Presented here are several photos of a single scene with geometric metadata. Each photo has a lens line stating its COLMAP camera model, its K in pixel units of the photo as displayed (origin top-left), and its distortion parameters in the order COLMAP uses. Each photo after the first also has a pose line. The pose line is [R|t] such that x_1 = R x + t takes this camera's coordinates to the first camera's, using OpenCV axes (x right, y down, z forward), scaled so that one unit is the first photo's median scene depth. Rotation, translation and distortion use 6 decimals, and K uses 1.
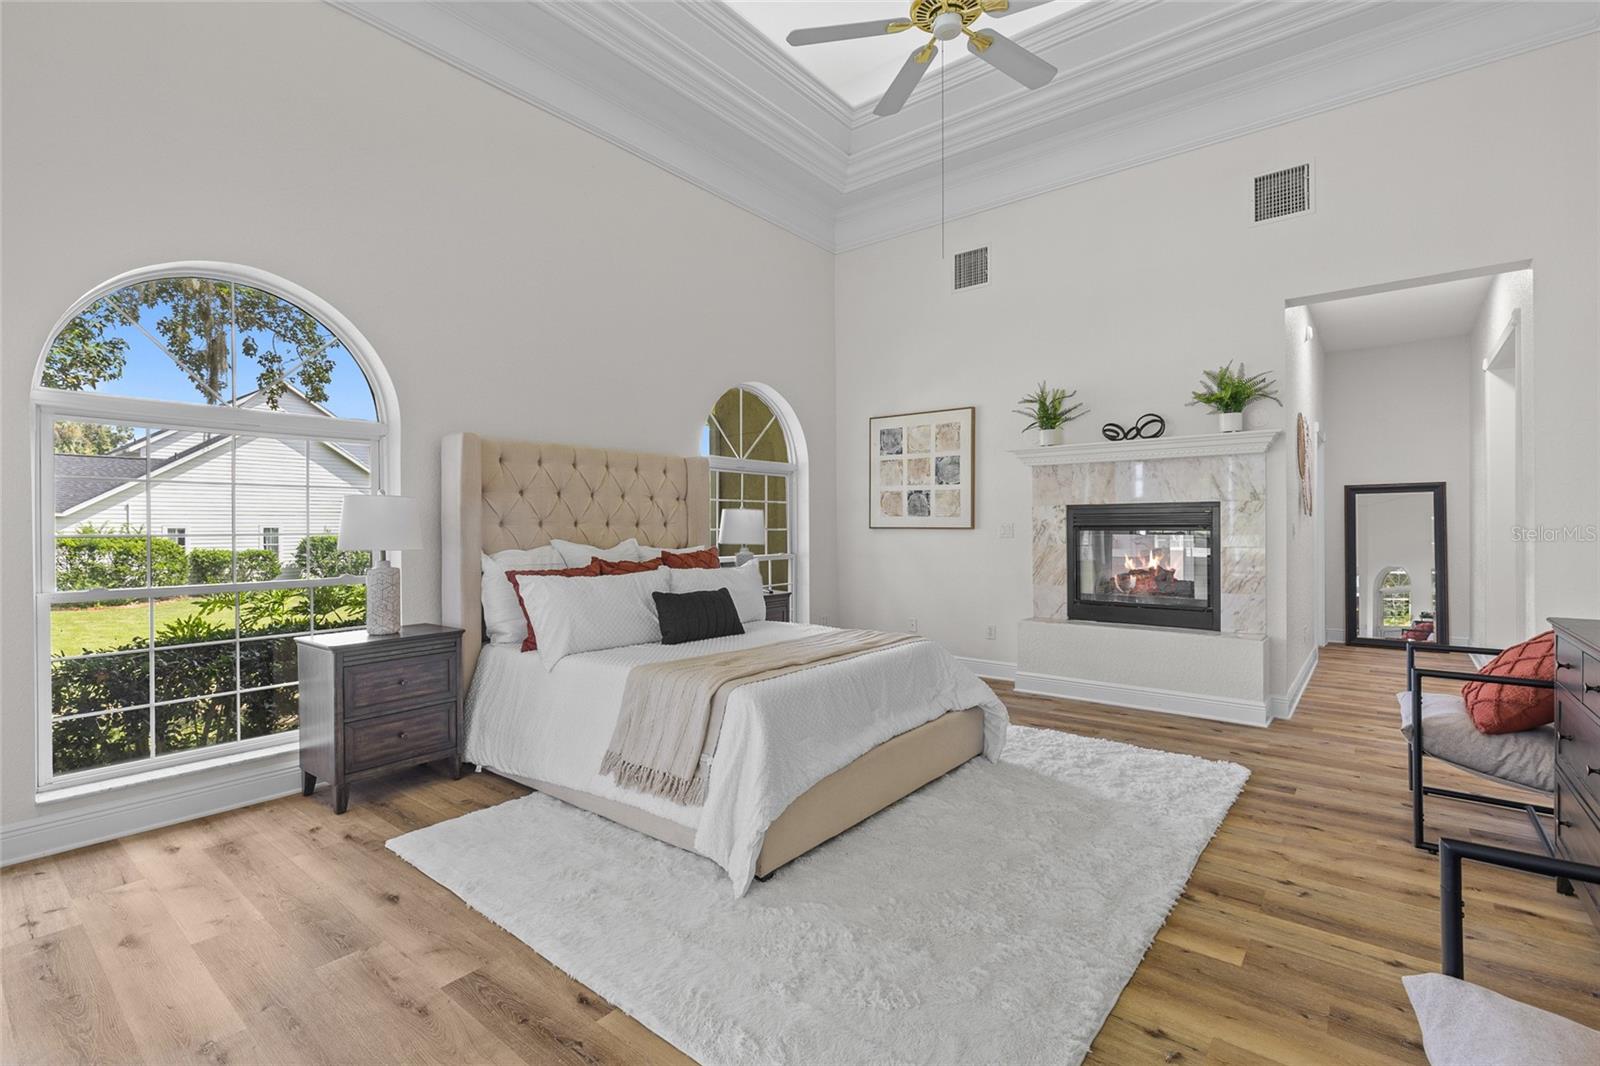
lens RADIAL K [[725.1, 0, 804.5], [0, 725.1, 527.5], [0, 0, 1]] dist [0.008369, -0.001473]
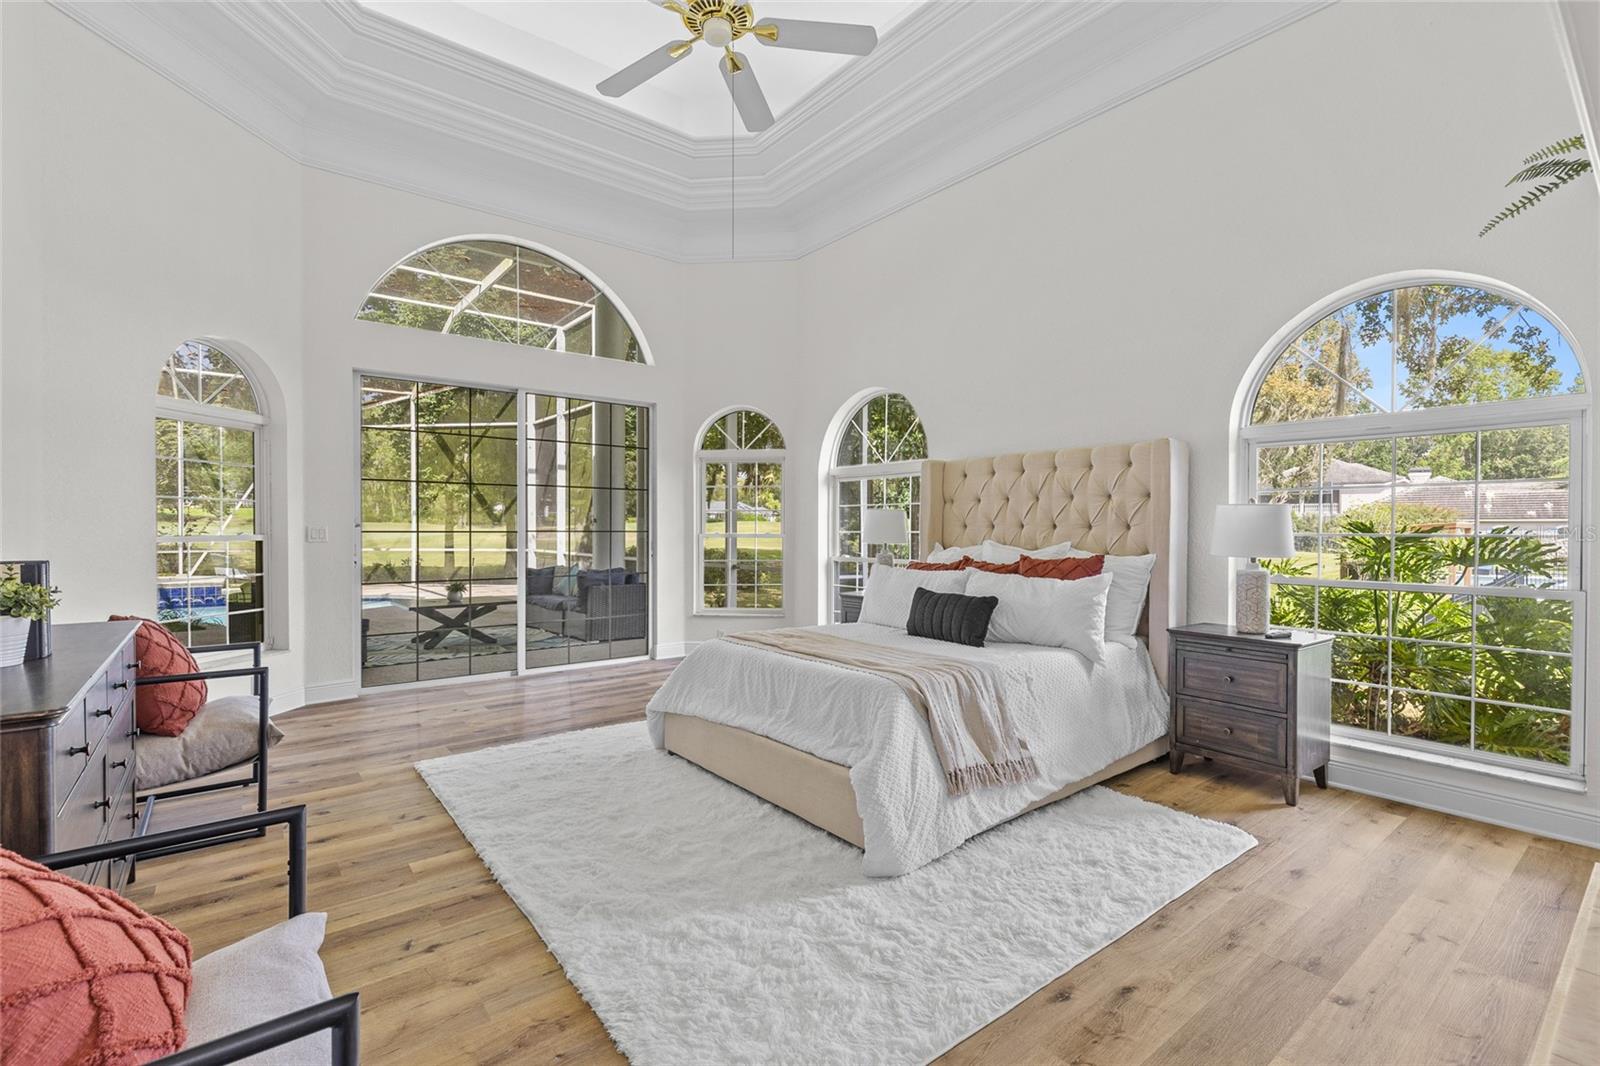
lens RADIAL K [[725.1, 0, 800.5], [0, 725.1, 535.6], [0, 0, 1]] dist [0.008369, -0.001473]
pose [[-0.228540, 0.014447, -0.973427, 1.220401], [-0.002534, 0.999878, 0.015434, -0.008477], [0.973531, 0.005994, -0.228476, 1.419555]]
